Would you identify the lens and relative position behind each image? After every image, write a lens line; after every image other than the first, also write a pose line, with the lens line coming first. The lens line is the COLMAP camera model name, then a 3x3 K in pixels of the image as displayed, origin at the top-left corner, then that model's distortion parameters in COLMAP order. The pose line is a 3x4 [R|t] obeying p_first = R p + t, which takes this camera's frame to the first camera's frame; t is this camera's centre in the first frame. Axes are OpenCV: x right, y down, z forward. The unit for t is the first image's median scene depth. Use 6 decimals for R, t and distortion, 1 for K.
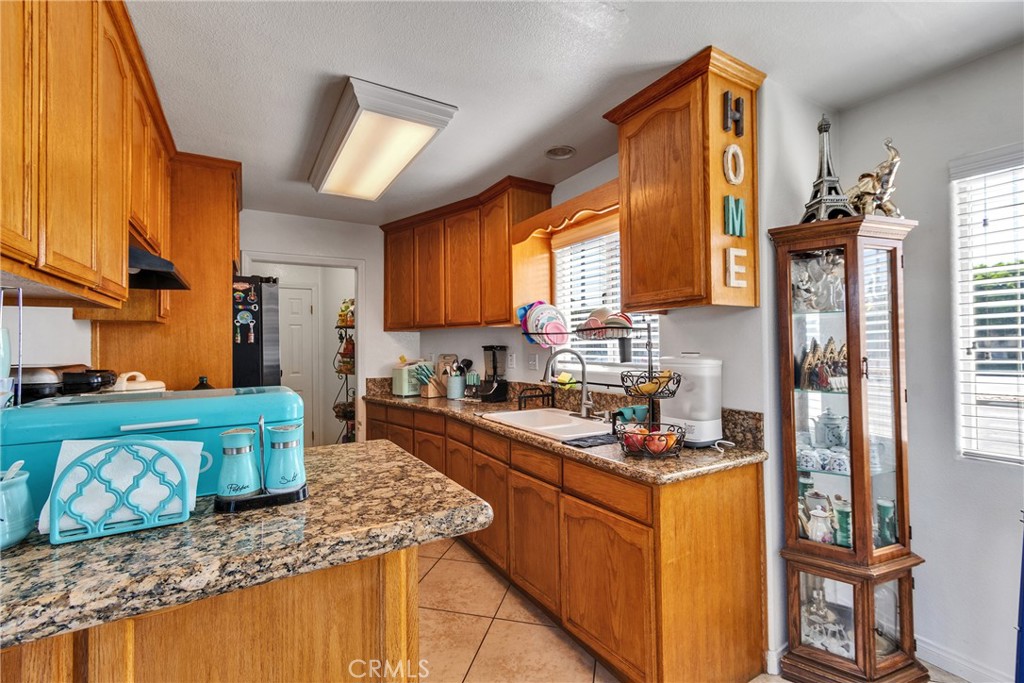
lens RADIAL K [[459.1, 0, 513.5], [0, 459.1, 338.2], [0, 0, 1]] dist [-0.001395, -0.000046]
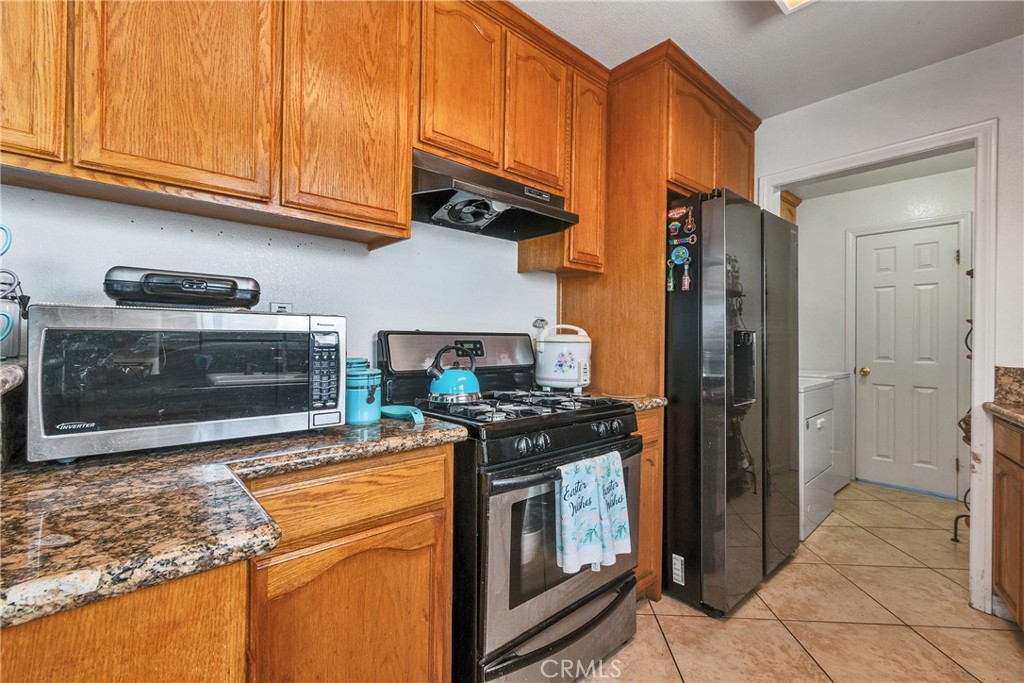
lens RADIAL K [[459.1, 0, 510.7], [0, 459.1, 336.9], [0, 0, 1]] dist [-0.001395, -0.000046]
pose [[0.195819, 0.006480, -0.980619, 0.068435], [-0.000188, 0.999978, 0.006571, 0.078471], [0.980640, -0.001102, 0.195816, 0.603566]]
